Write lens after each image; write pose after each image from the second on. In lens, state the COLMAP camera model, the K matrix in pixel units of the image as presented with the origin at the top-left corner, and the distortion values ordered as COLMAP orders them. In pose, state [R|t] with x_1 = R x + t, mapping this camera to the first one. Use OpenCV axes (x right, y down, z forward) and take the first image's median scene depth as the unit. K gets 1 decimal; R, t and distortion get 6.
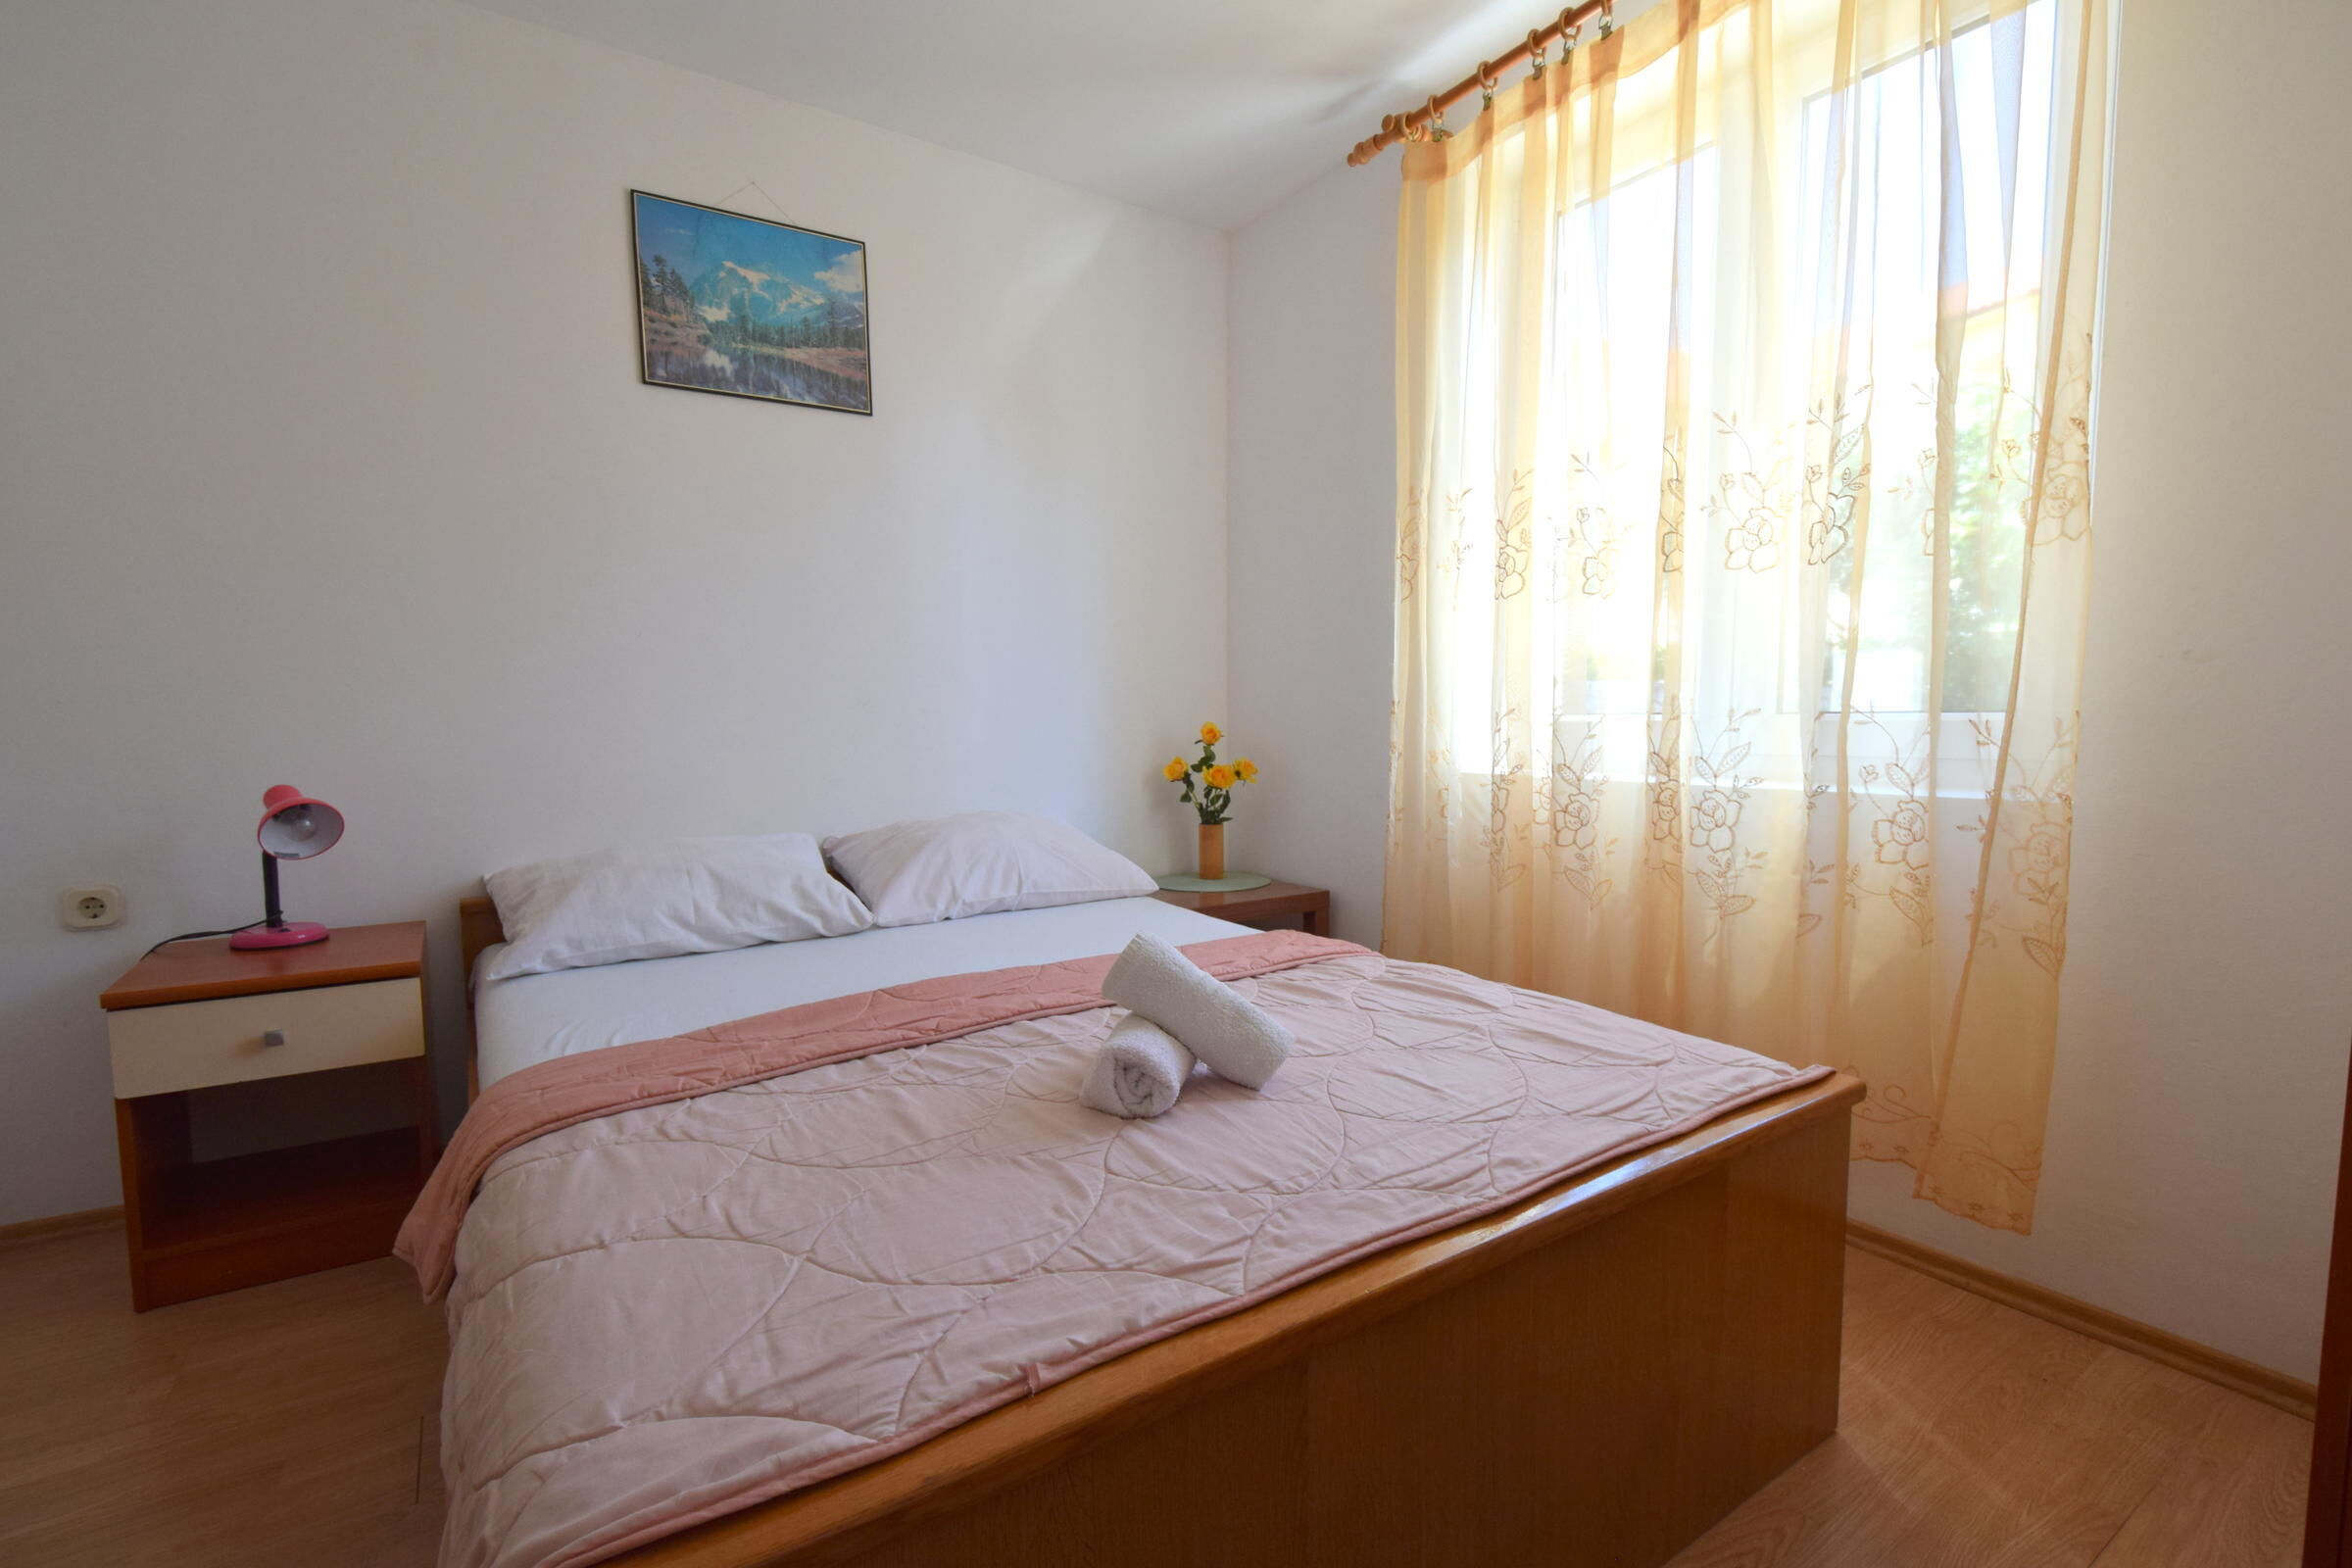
lens RADIAL K [[1053.7, 0, 1176.0], [0, 1053.7, 784.0], [0, 0, 1]] dist [0.001506, 0.000125]
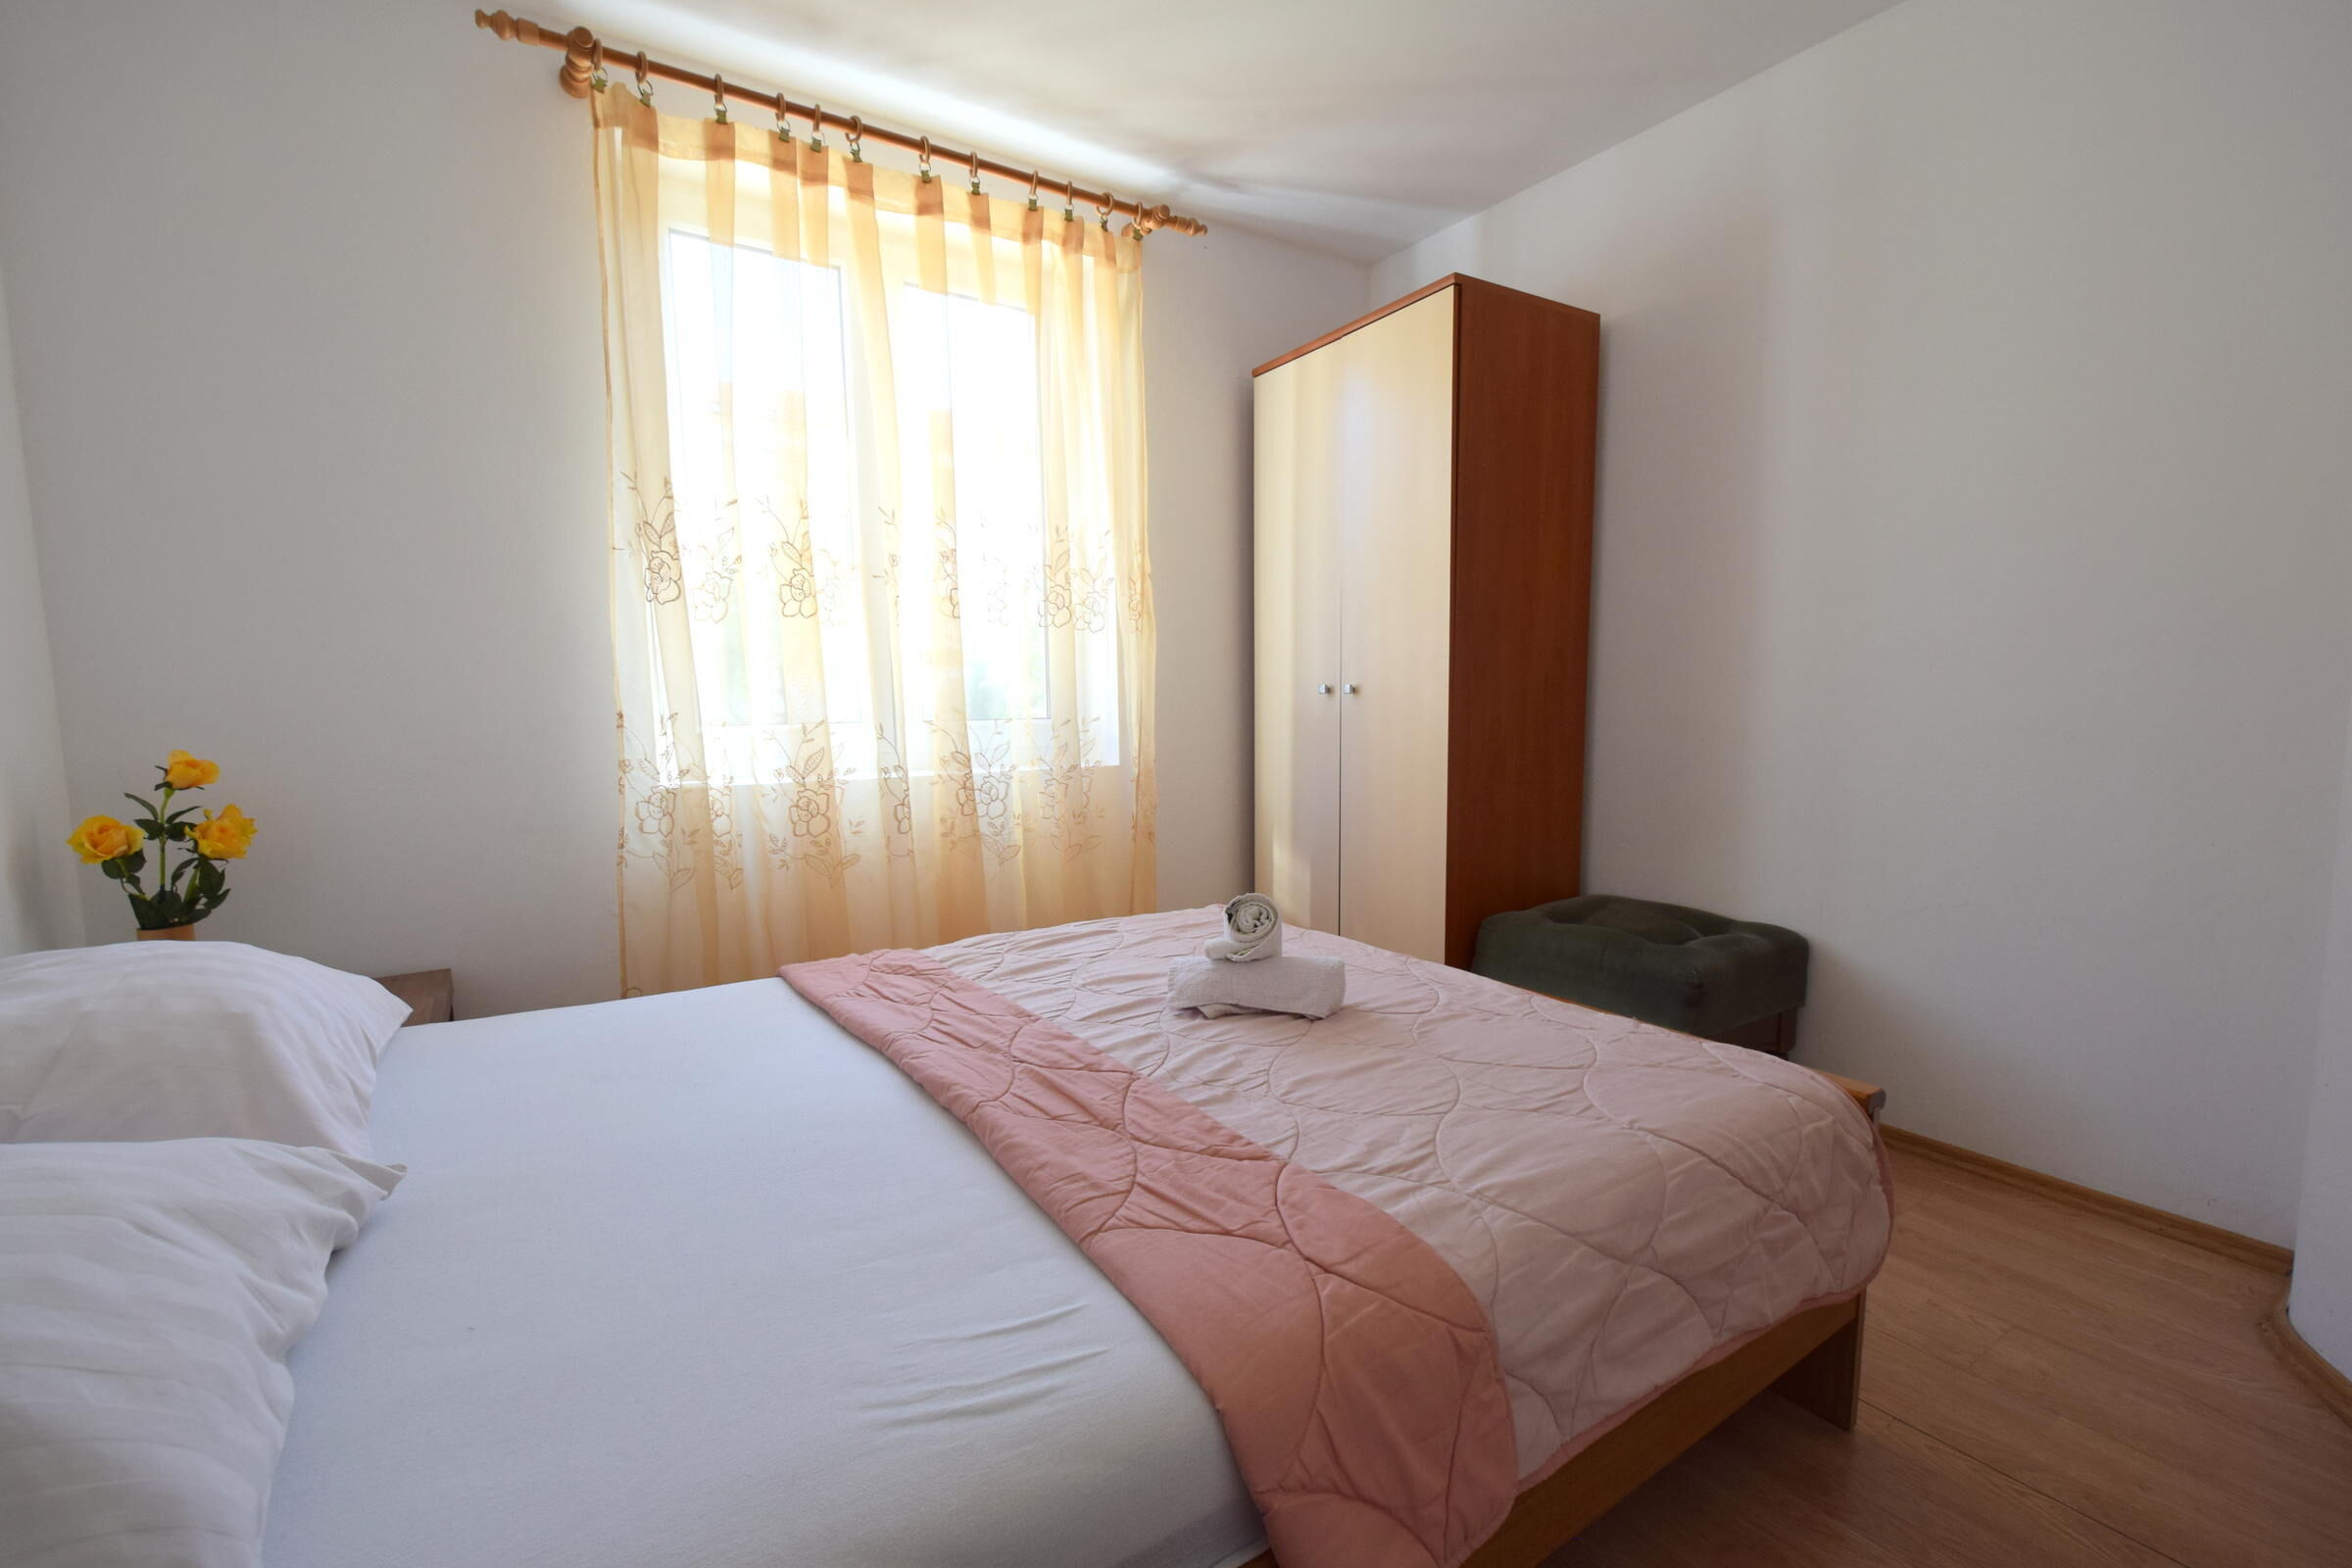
lens RADIAL K [[1033.1, 0, 1168.8], [0, 1033.1, 783.3], [0, 0, 1]] dist [-0.001421, -0.000196]
pose [[0.008455, -0.069961, 0.997514, -0.911198], [0.079401, 0.994447, 0.069073, -0.063336], [-0.996807, 0.078620, 0.013963, 0.768397]]
